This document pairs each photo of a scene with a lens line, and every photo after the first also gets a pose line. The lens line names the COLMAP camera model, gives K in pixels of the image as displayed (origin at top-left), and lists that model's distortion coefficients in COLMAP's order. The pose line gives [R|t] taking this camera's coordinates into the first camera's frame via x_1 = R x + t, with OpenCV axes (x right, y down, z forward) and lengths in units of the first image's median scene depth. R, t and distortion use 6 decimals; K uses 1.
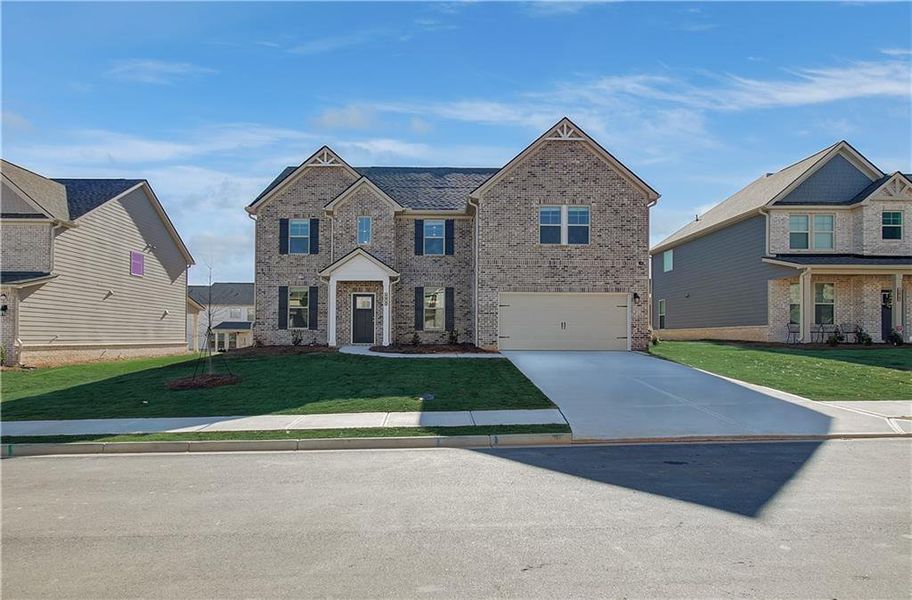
lens RADIAL K [[813.8, 0, 468.5], [0, 813.8, 335.1], [0, 0, 1]] dist [0.015473, 0.003572]
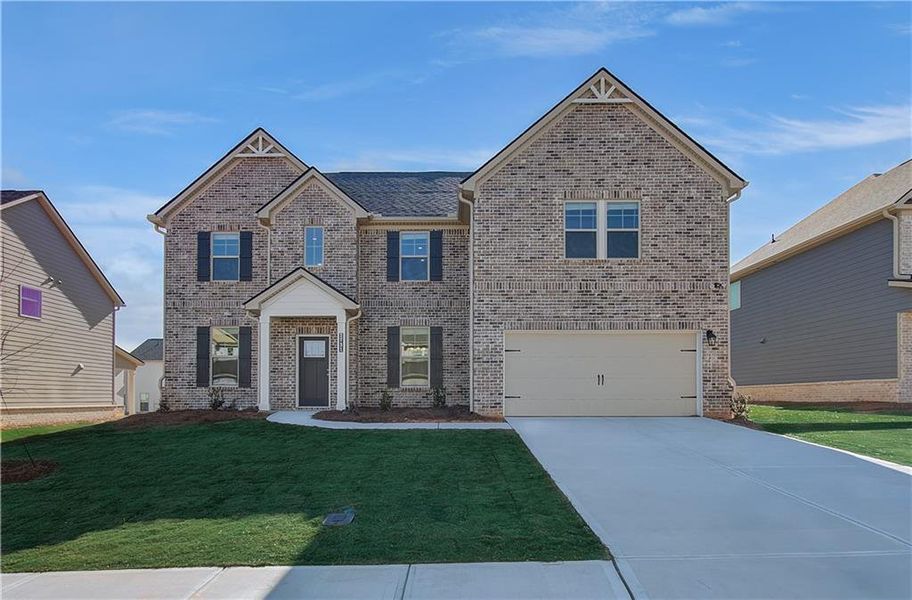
lens RADIAL K [[807.3, 0, 457.6], [0, 807.3, 400.2], [0, 0, 1]] dist [0.005934, -0.000448]
pose [[0.998997, -0.003008, -0.044685, 0.026846], [0.003064, 0.999995, 0.001190, 0.004044], [0.044681, -0.001326, 0.999000, 0.311283]]
